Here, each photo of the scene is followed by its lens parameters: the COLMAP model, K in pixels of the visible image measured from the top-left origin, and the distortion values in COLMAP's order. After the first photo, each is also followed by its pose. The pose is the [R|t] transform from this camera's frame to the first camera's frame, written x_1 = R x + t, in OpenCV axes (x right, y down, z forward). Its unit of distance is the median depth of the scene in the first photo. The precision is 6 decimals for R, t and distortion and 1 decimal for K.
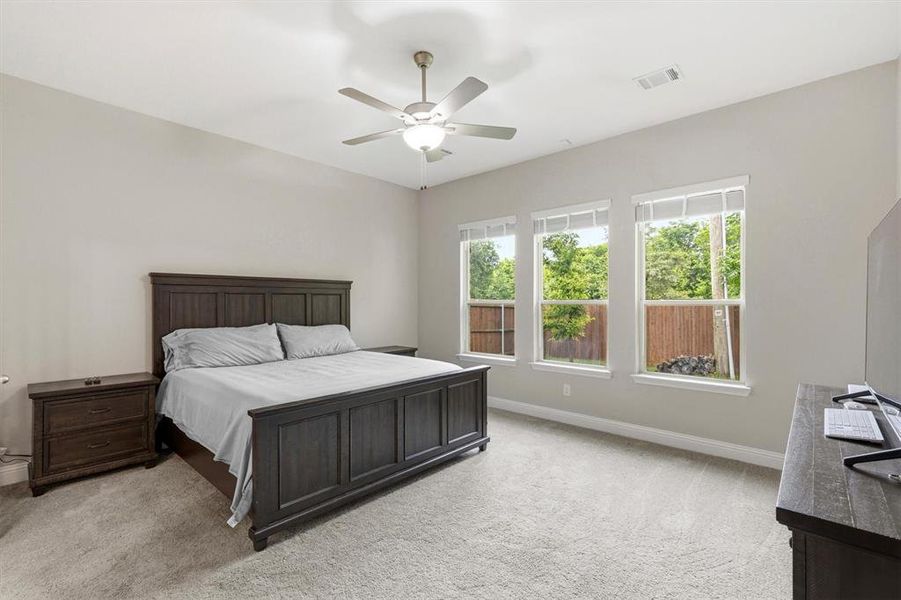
lens RADIAL K [[405.1, 0, 449.1], [0, 405.1, 304.4], [0, 0, 1]] dist [0.000386, -0.000203]
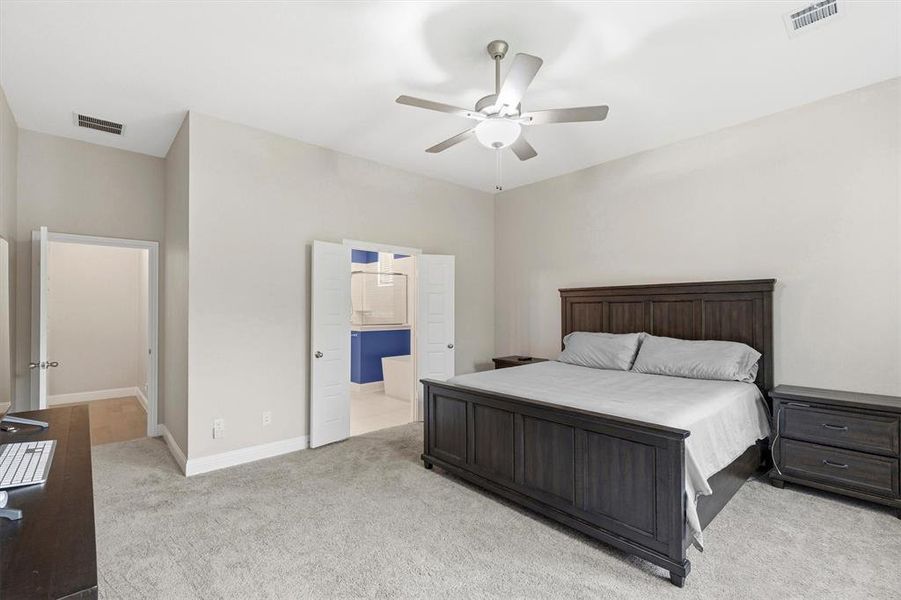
lens RADIAL K [[405.1, 0, 449.1], [0, 405.1, 304.4], [0, 0, 1]] dist [0.000386, -0.000203]
pose [[-0.104383, -0.012976, -0.994453, 0.565304], [-0.007359, 0.999898, -0.012274, -0.004620], [0.994510, 0.006037, -0.104468, 0.643923]]
